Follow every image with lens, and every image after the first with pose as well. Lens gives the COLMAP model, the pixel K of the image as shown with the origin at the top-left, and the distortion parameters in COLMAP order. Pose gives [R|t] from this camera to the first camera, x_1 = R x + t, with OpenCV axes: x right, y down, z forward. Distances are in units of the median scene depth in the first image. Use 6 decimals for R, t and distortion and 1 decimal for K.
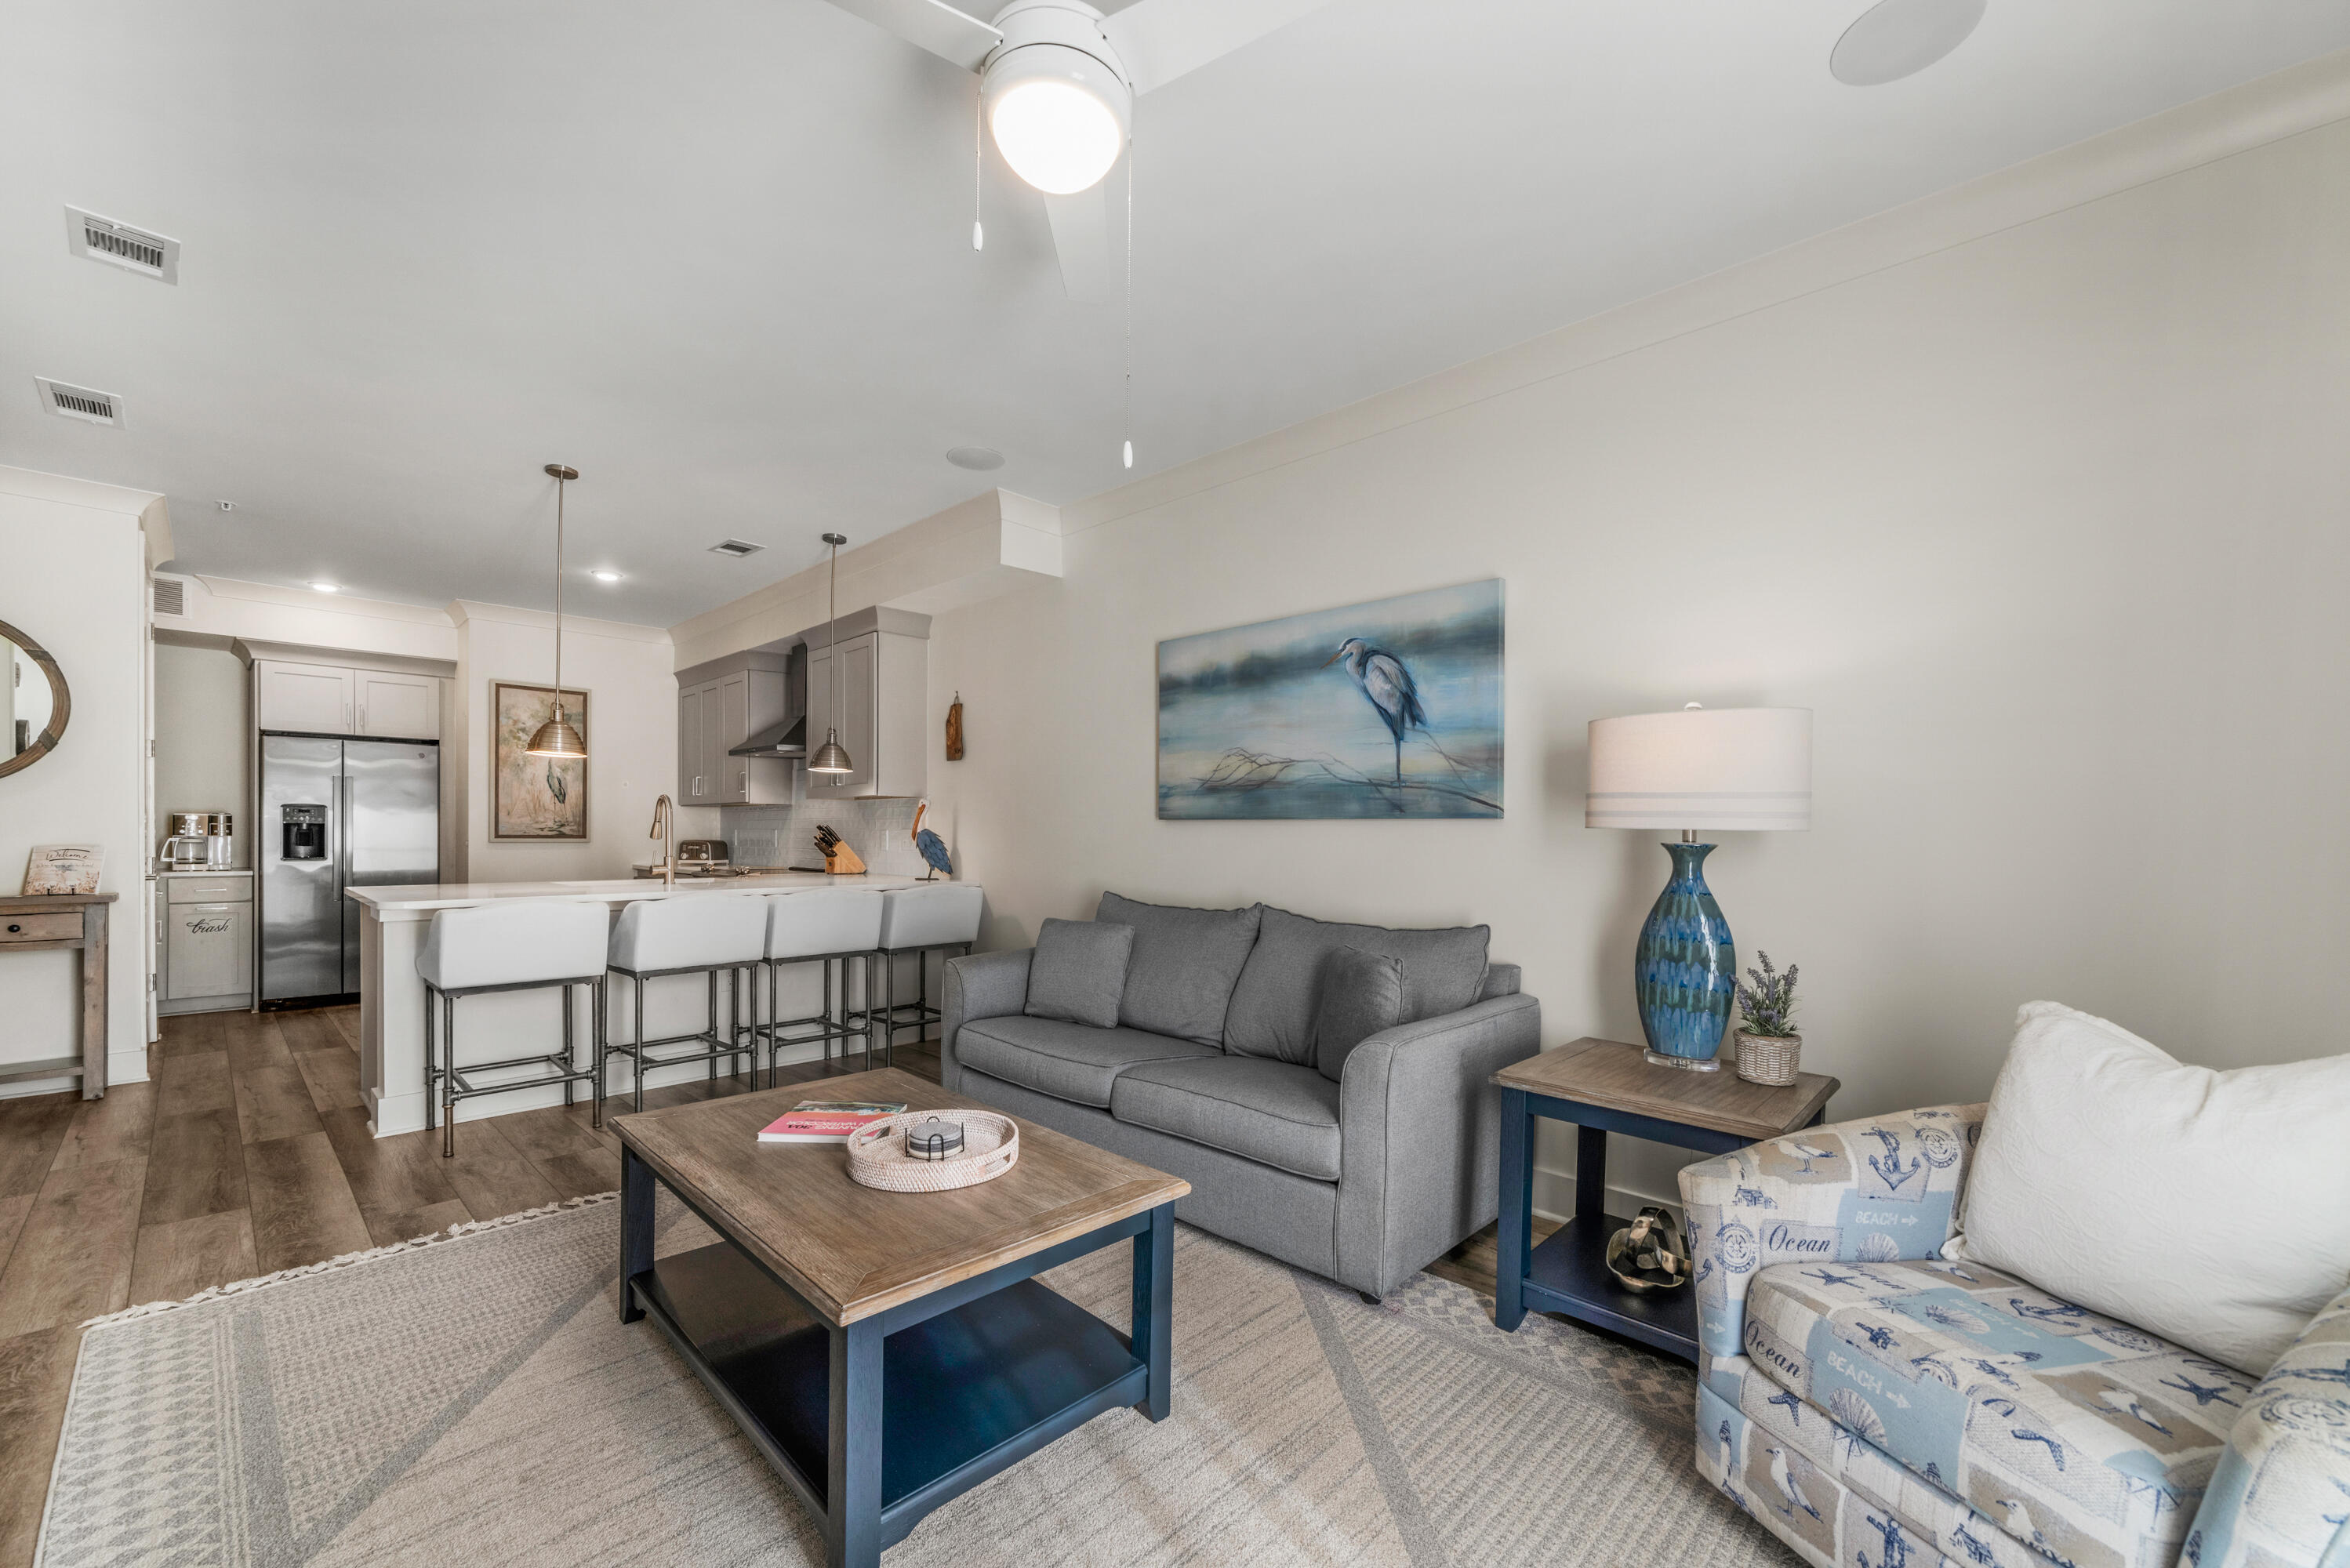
lens RADIAL K [[955.1, 0, 1167.1], [0, 955.1, 821.0], [0, 0, 1]] dist [-0.001022, -0.000100]
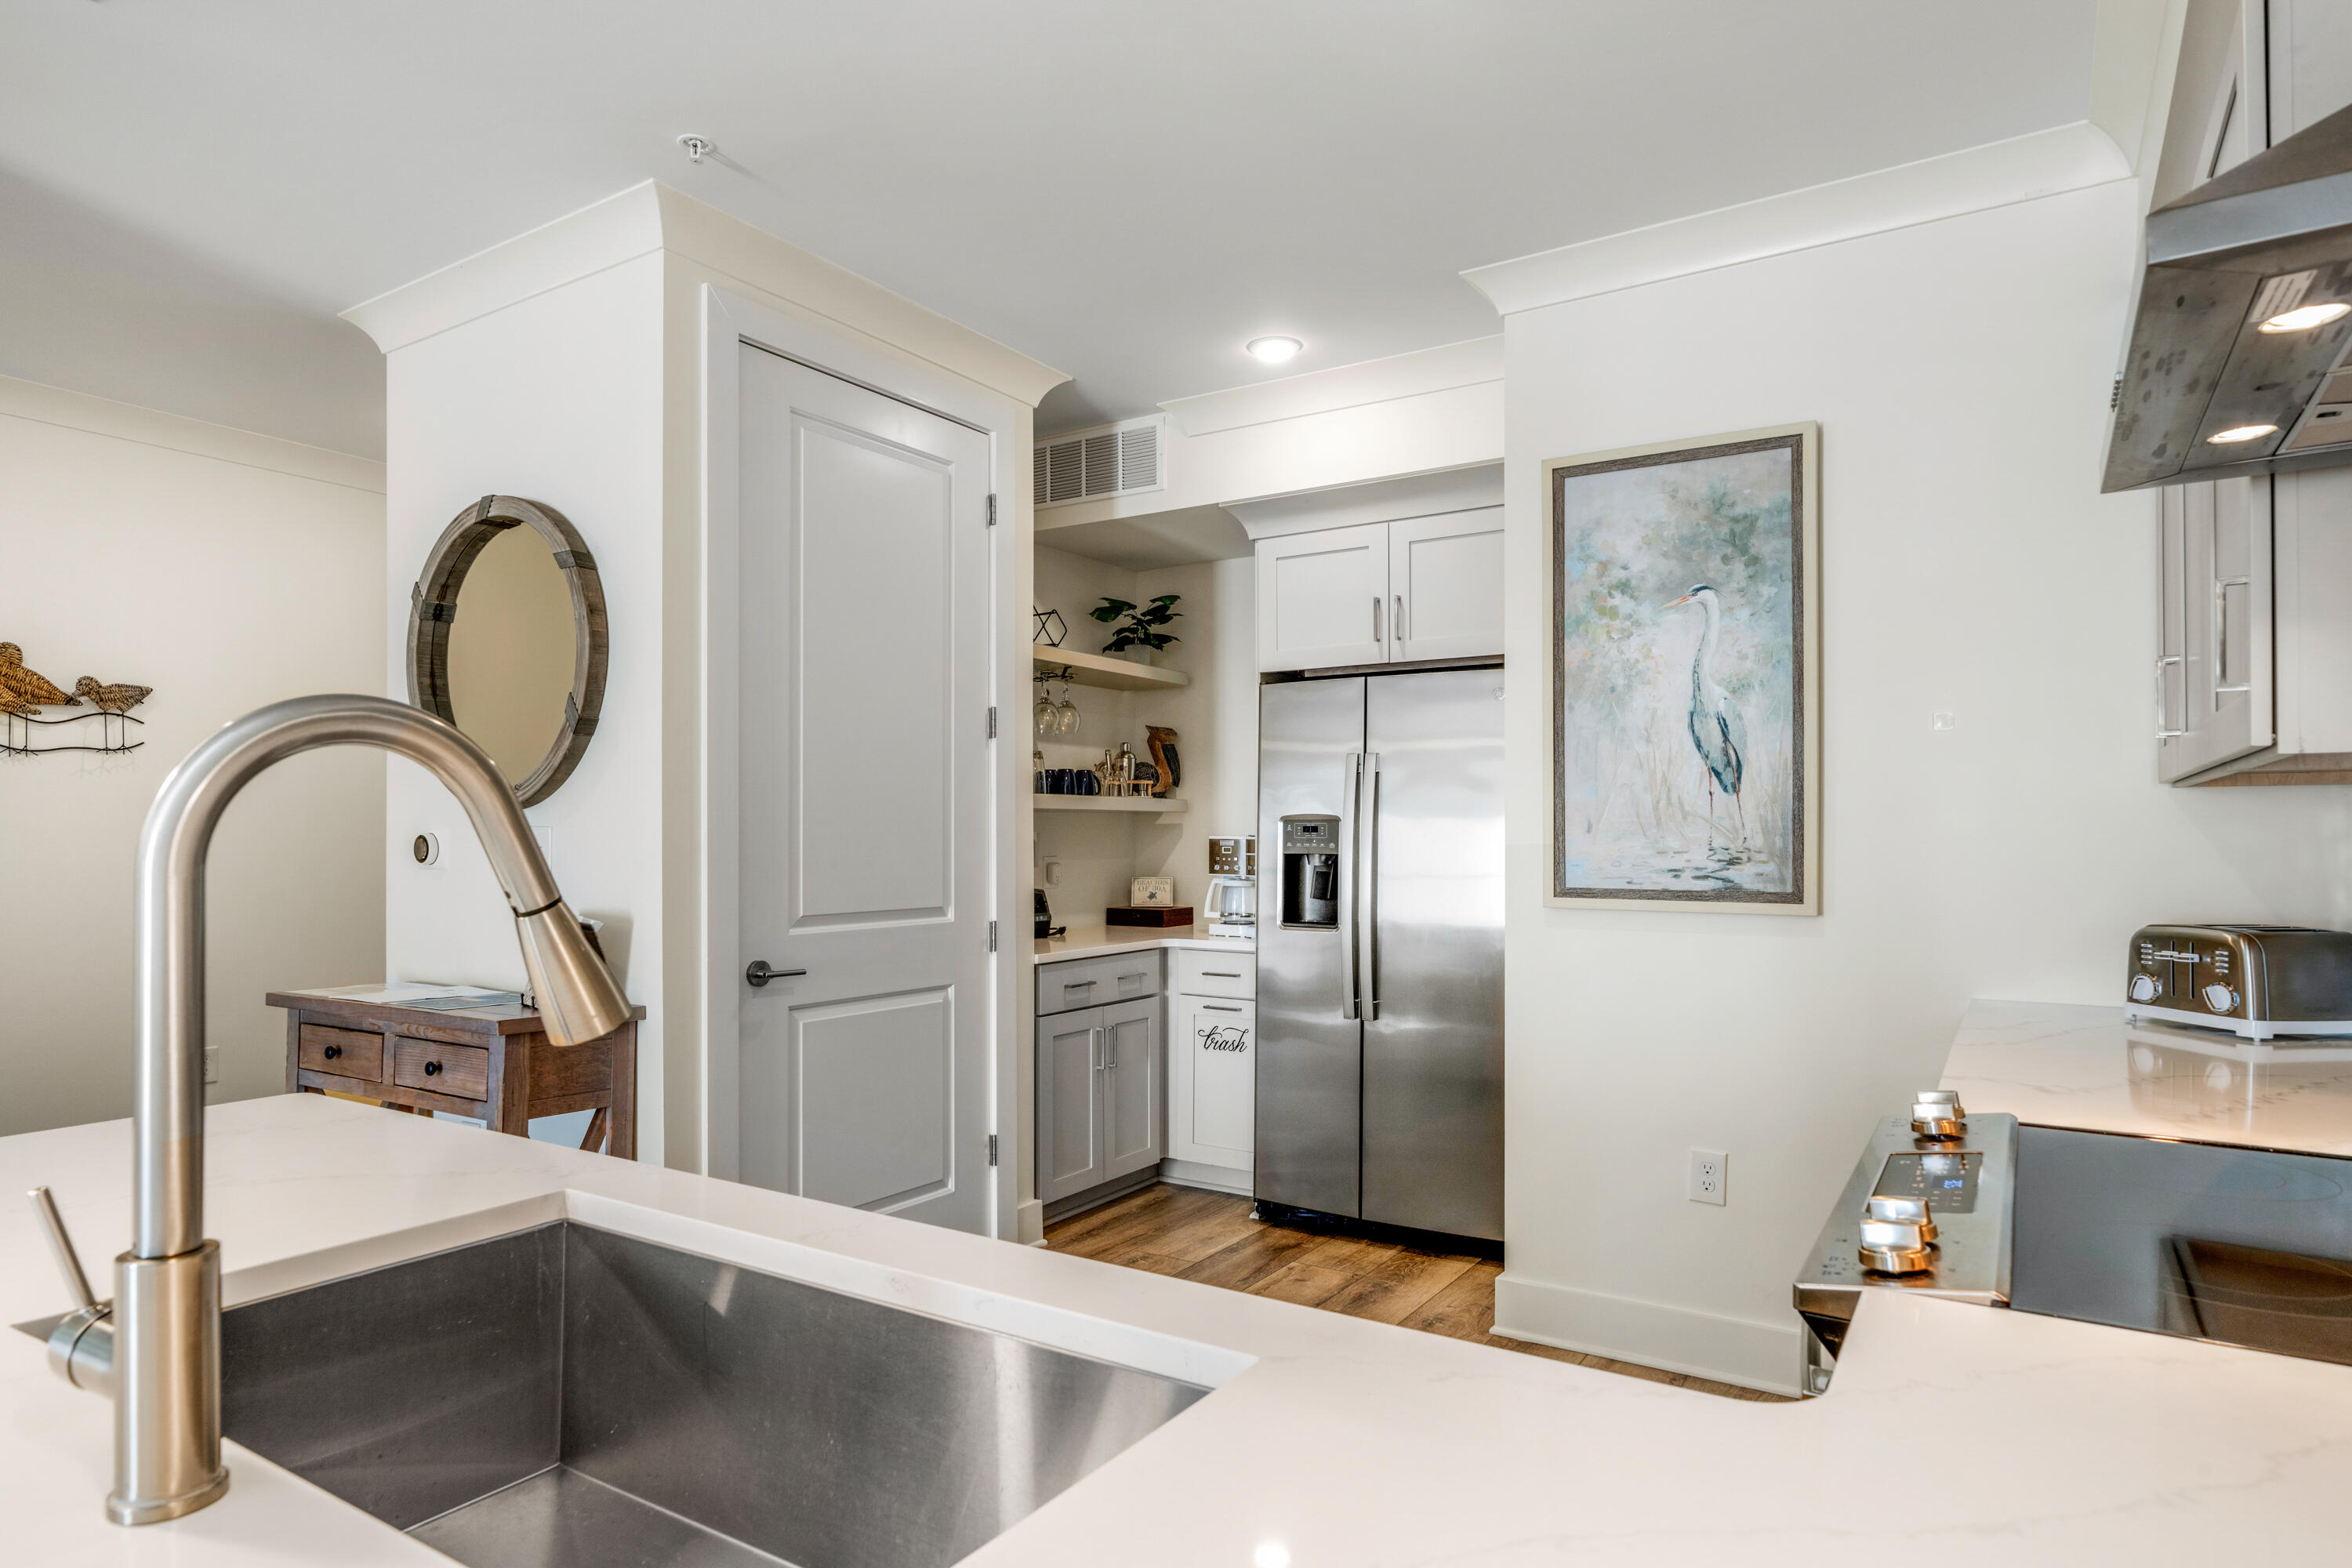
lens RADIAL K [[1307.7, 0, 1174.5], [0, 1307.7, 842.0], [0, 0, 1]] dist [0.001204, 0.000076]
pose [[0.198988, -0.006477, -0.979980, -0.243980], [0.001237, 0.999979, -0.006358, 0.000267], [0.980001, 0.000053, 0.198992, 0.754965]]
